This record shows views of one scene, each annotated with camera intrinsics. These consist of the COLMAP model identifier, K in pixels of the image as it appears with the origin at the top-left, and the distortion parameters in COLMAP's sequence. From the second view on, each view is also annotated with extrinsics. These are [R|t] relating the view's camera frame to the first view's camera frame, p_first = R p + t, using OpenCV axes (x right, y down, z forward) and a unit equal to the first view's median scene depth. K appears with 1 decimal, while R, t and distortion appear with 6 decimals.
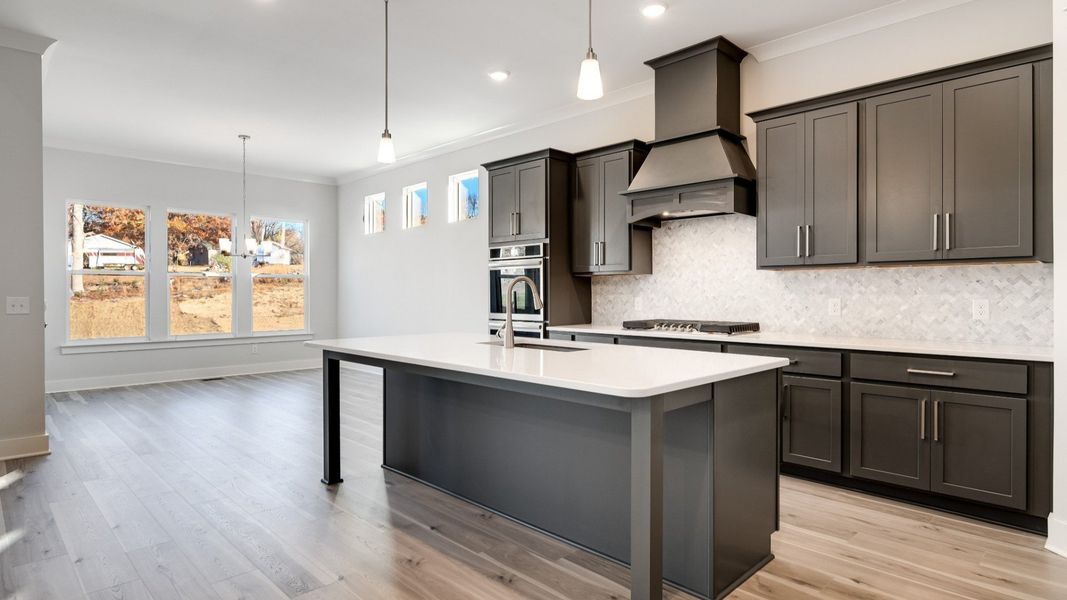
lens RADIAL K [[579.0, 0, 523.2], [0, 579.0, 291.8], [0, 0, 1]] dist [-0.003745, 0.001042]
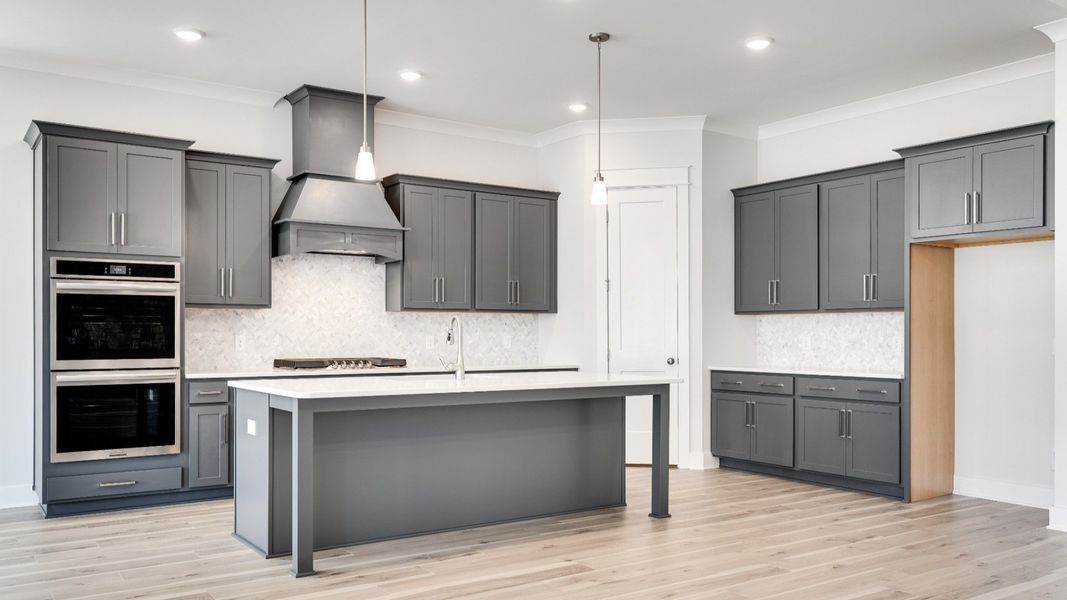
lens RADIAL K [[873.1, 0, 527.7], [0, 873.1, 336.2], [0, 0, 1]] dist [0.006289, -0.003055]
pose [[0.165552, -0.002246, 0.986198, -1.011864], [-0.004457, 0.999985, 0.003025, 0.005069], [-0.986191, -0.004896, 0.165540, 0.365872]]
